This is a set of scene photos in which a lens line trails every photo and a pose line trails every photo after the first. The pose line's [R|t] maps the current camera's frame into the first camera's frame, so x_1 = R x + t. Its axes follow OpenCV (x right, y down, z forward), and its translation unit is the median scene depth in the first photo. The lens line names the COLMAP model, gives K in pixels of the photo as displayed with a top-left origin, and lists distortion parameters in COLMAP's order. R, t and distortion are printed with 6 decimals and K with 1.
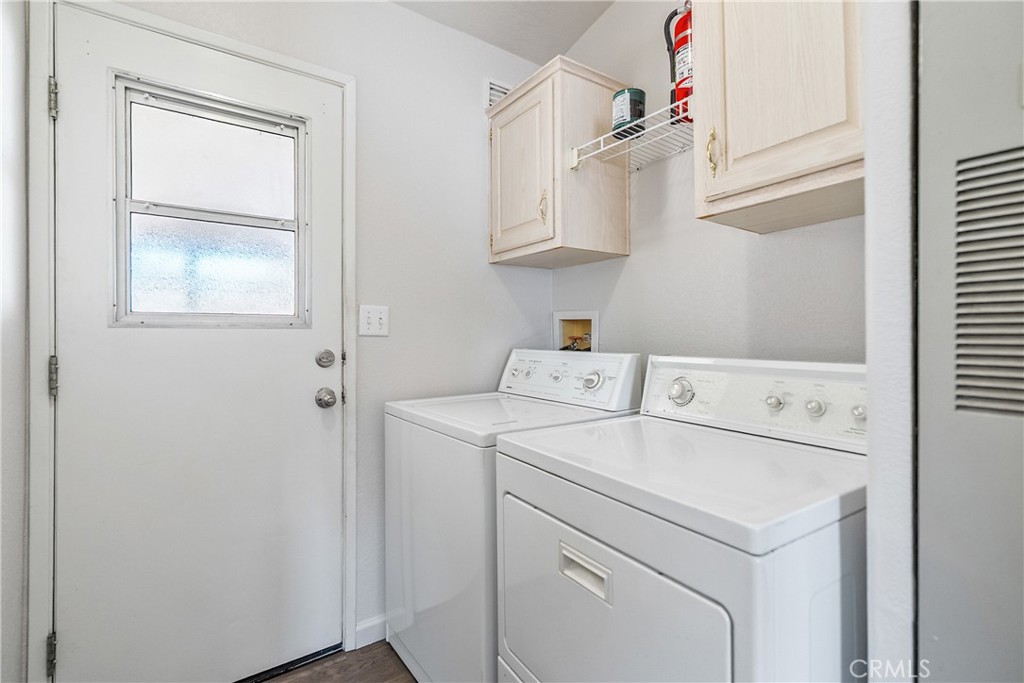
lens RADIAL K [[471.6, 0, 512.9], [0, 471.6, 338.6], [0, 0, 1]] dist [-0.001504, -0.000564]
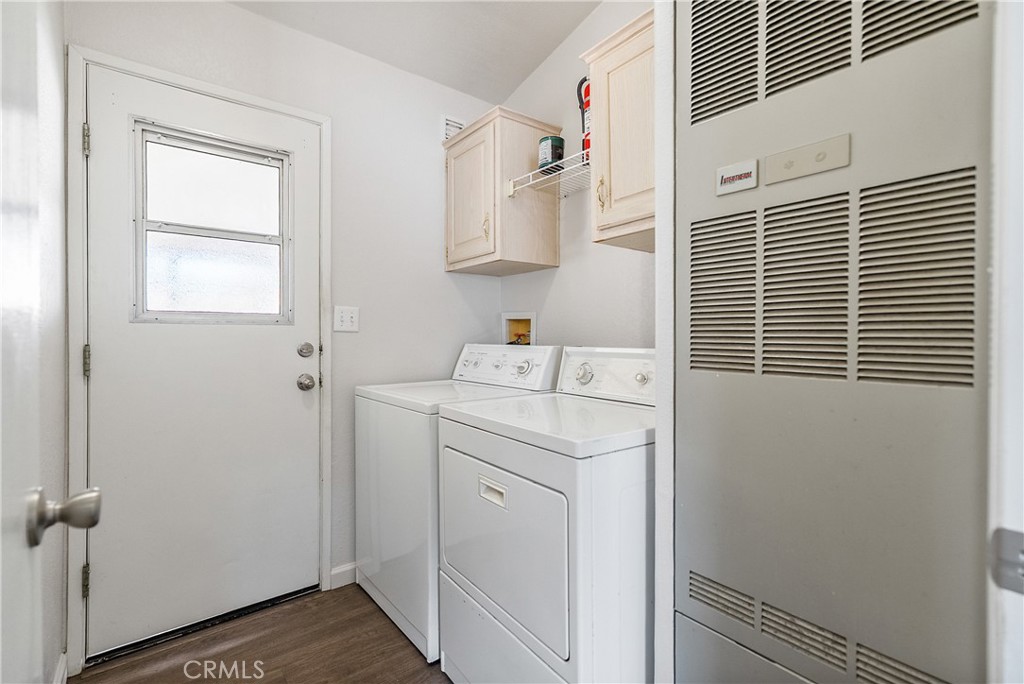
lens RADIAL K [[471.6, 0, 512.9], [0, 471.6, 339.1], [0, 0, 1]] dist [-0.001504, -0.000564]
pose [[0.998825, 0.001271, 0.048451, 0.079836], [-0.001135, 0.999995, -0.002851, 0.017745], [-0.048454, 0.002792, 0.998822, -0.247712]]
